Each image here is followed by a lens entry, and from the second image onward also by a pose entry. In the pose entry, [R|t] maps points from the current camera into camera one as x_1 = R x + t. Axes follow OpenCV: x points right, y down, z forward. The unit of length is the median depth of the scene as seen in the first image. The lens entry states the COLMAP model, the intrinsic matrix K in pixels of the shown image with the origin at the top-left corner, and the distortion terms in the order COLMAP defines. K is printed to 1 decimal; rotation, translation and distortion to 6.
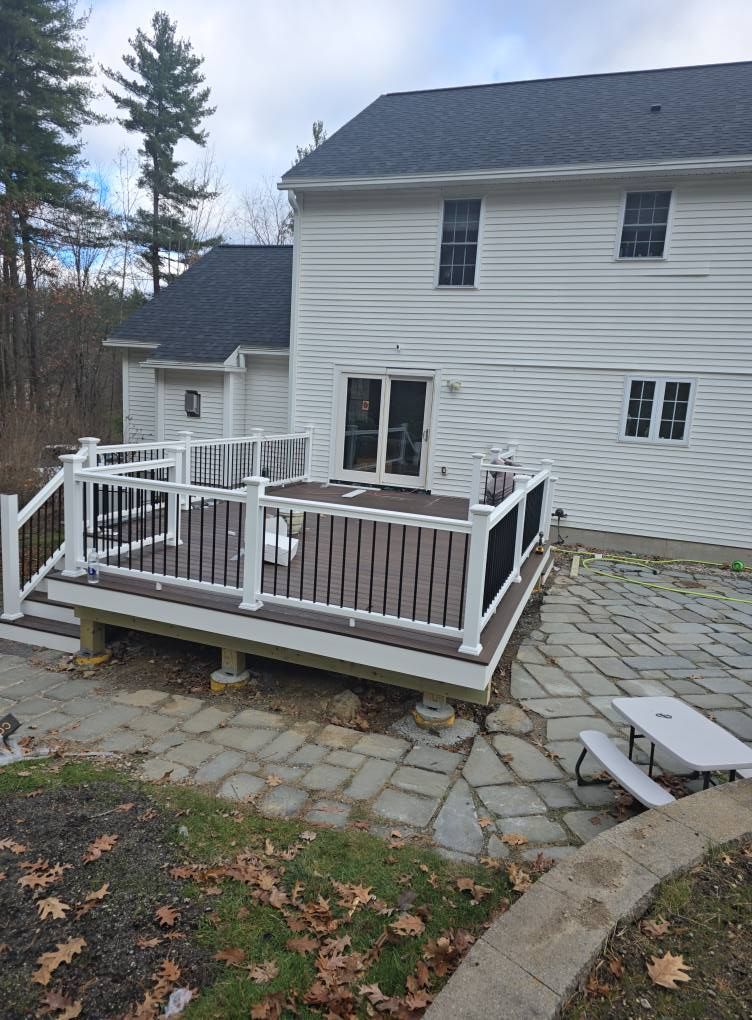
lens RADIAL K [[662.2, 0, 377.2], [0, 662.2, 517.8], [0, 0, 1]] dist [-0.004824, -0.008318]
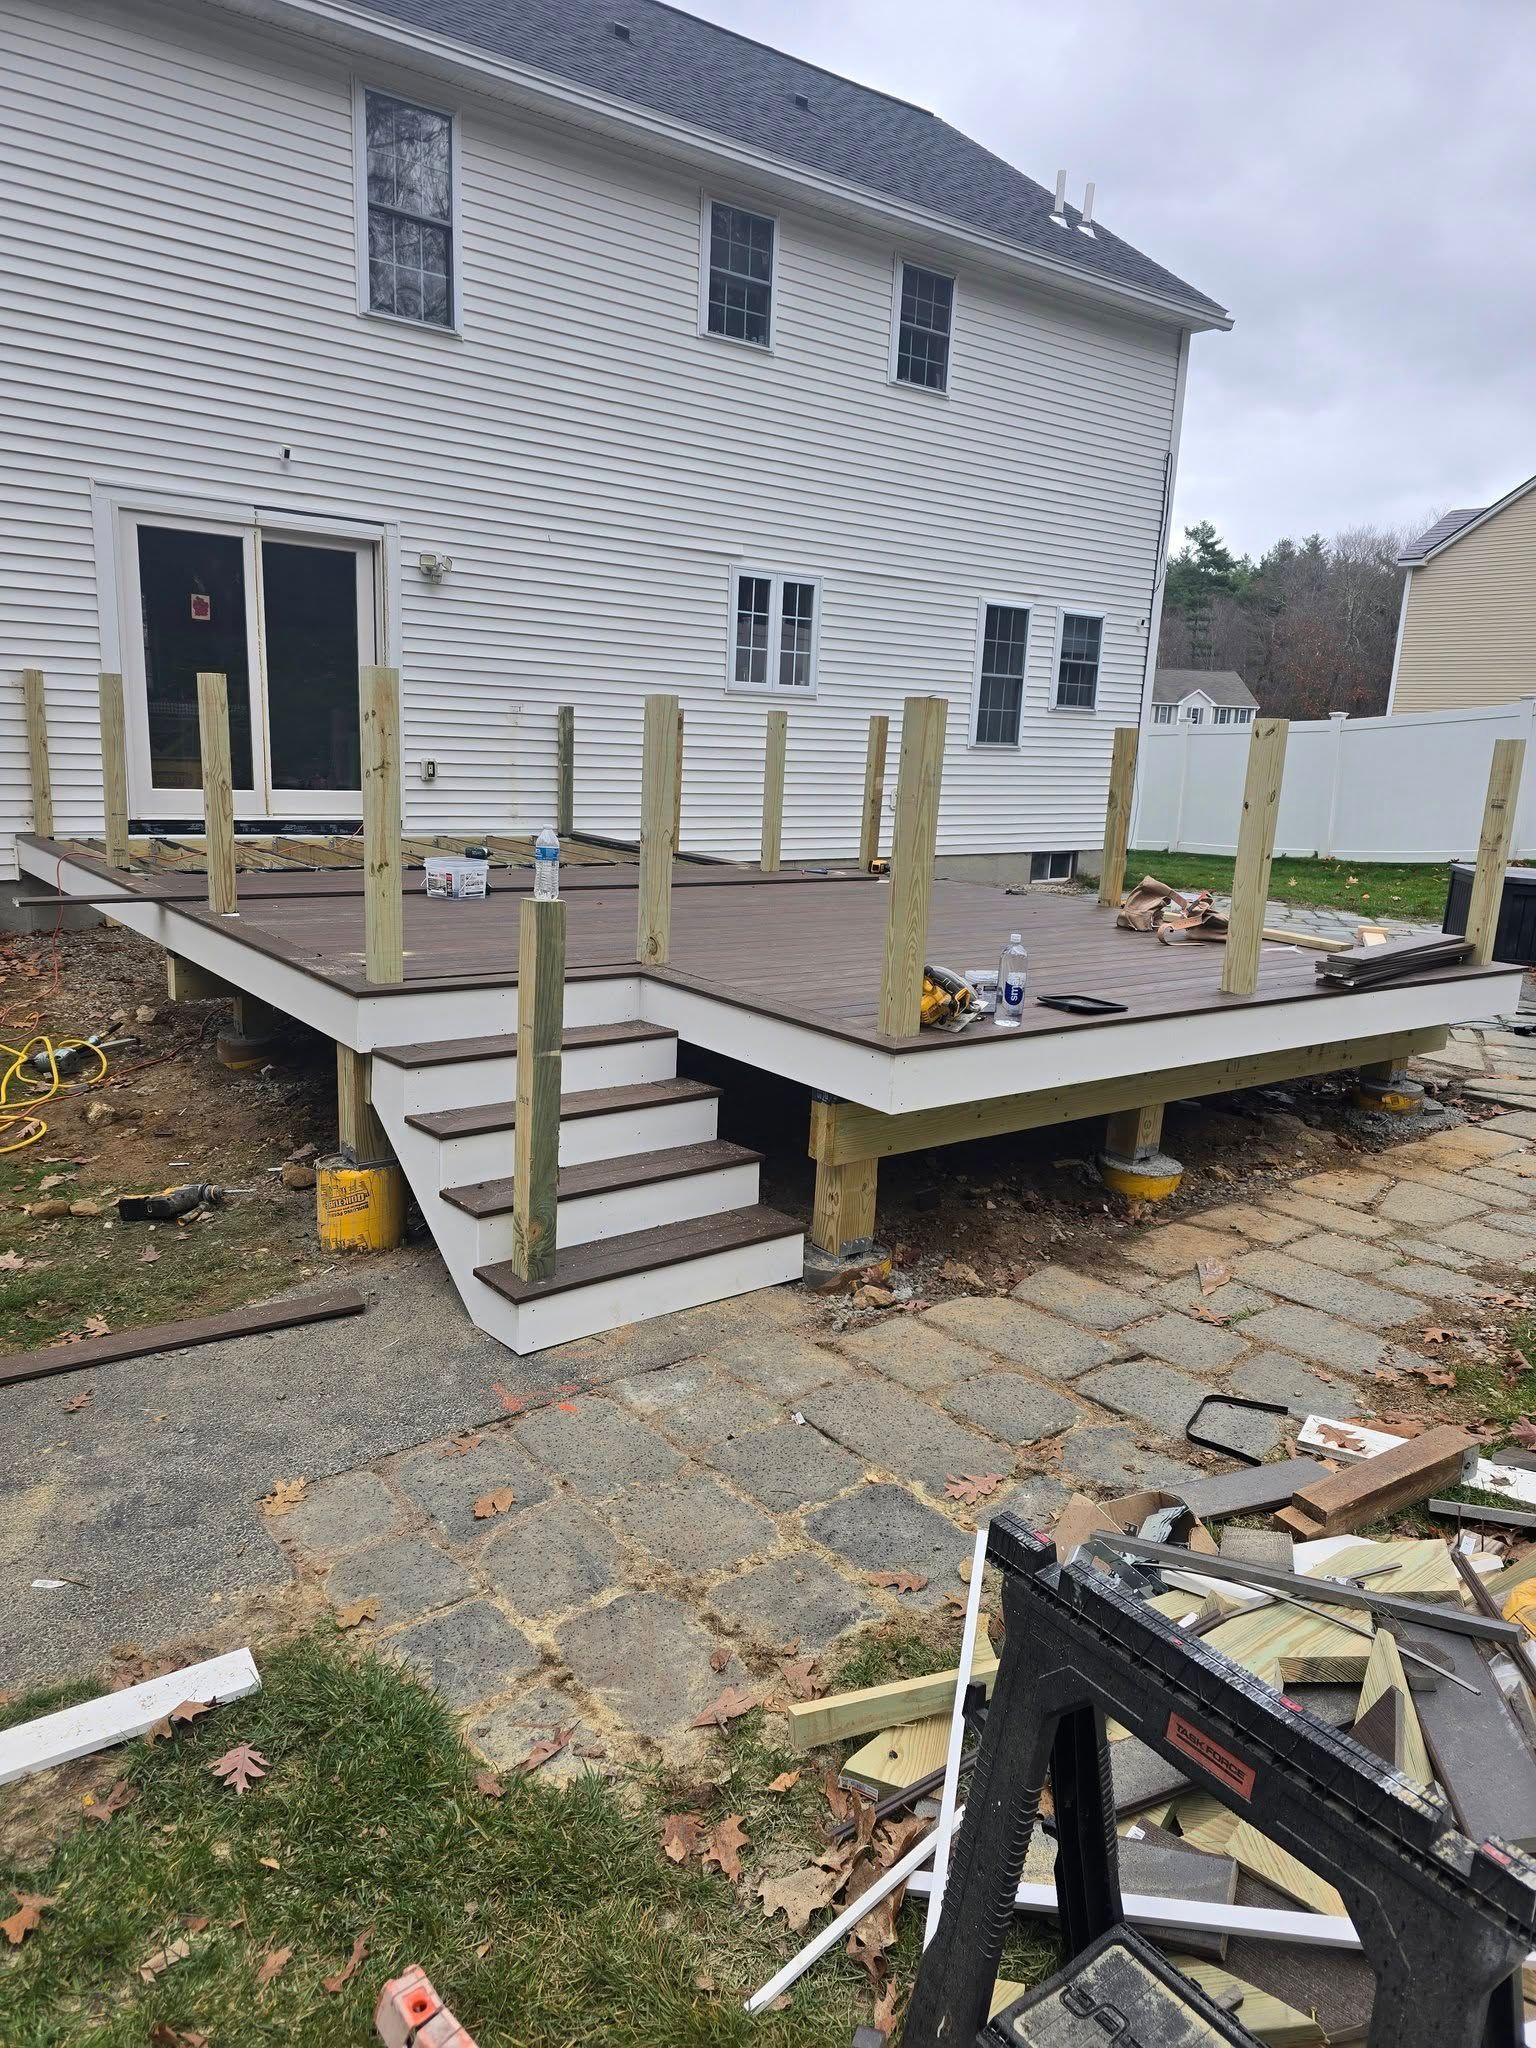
lens RADIAL K [[1380.6, 0, 750.1], [0, 1380.6, 1025.4], [0, 0, 1]] dist [0.025071, -0.023704]
pose [[0.544654, -0.207929, 0.812476, -0.538405], [0.137669, 0.977803, 0.157952, -0.022231], [-0.827284, 0.025824, 0.561190, 0.323134]]
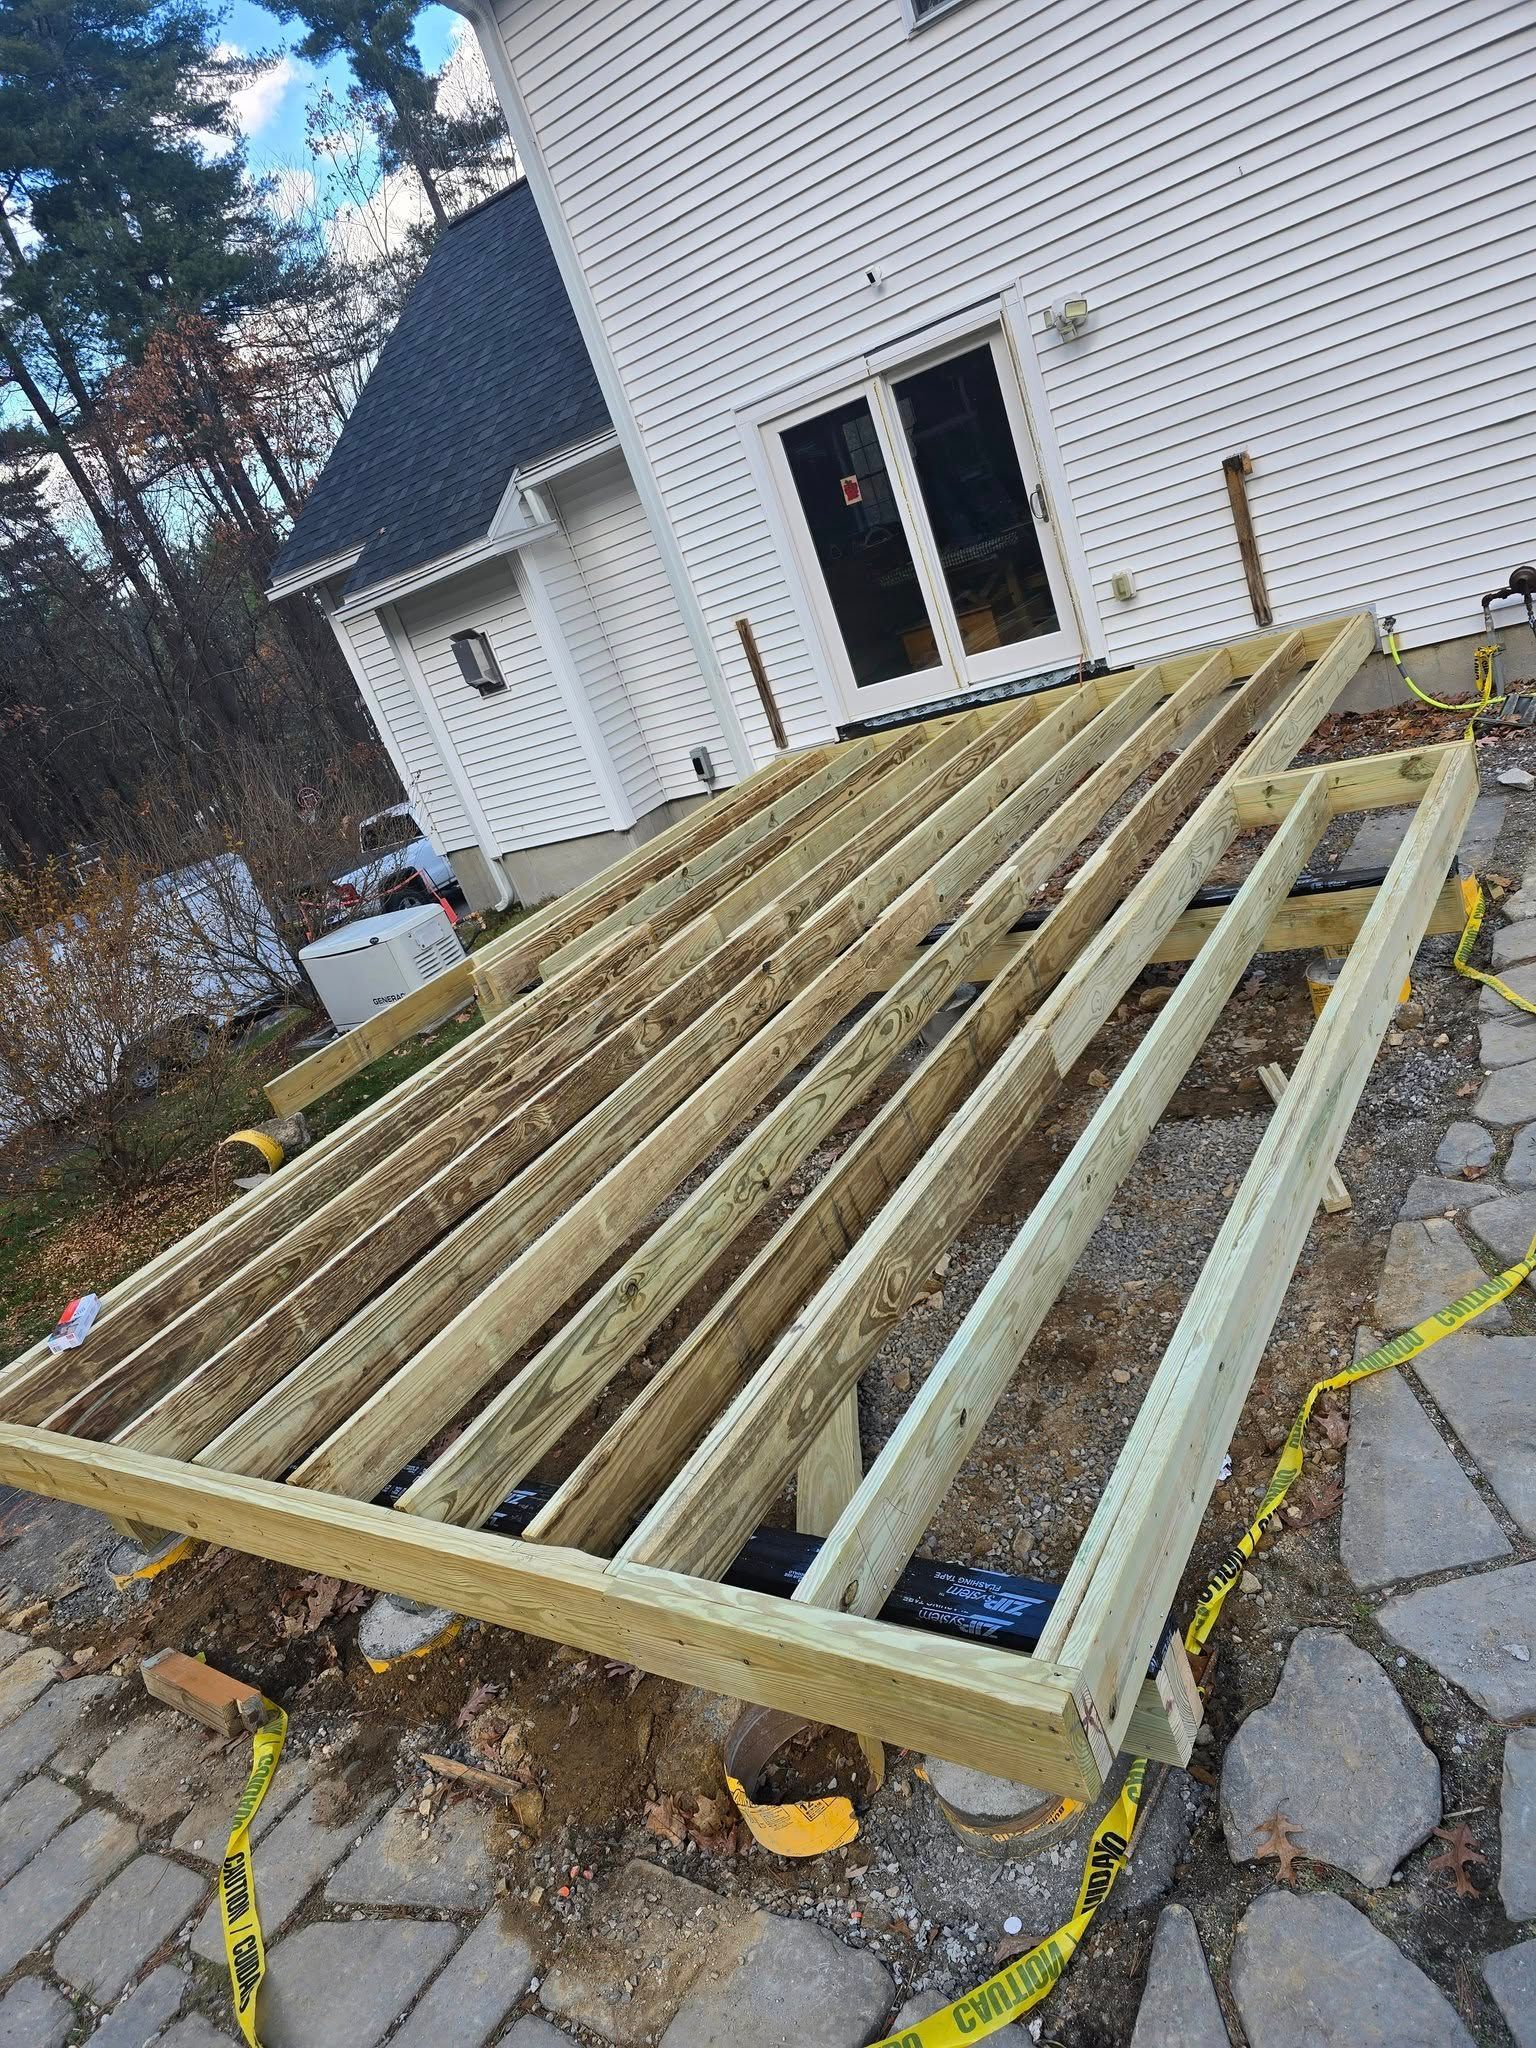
lens RADIAL K [[1380.6, 0, 761.7], [0, 1380.6, 1039.6], [0, 0, 1]] dist [0.025071, -0.023704]
pose [[0.894955, -0.286036, -0.342403, 0.108976], [0.350722, 0.925398, 0.143640, -0.023129], [0.275773, -0.248640, 0.928508, 0.237383]]
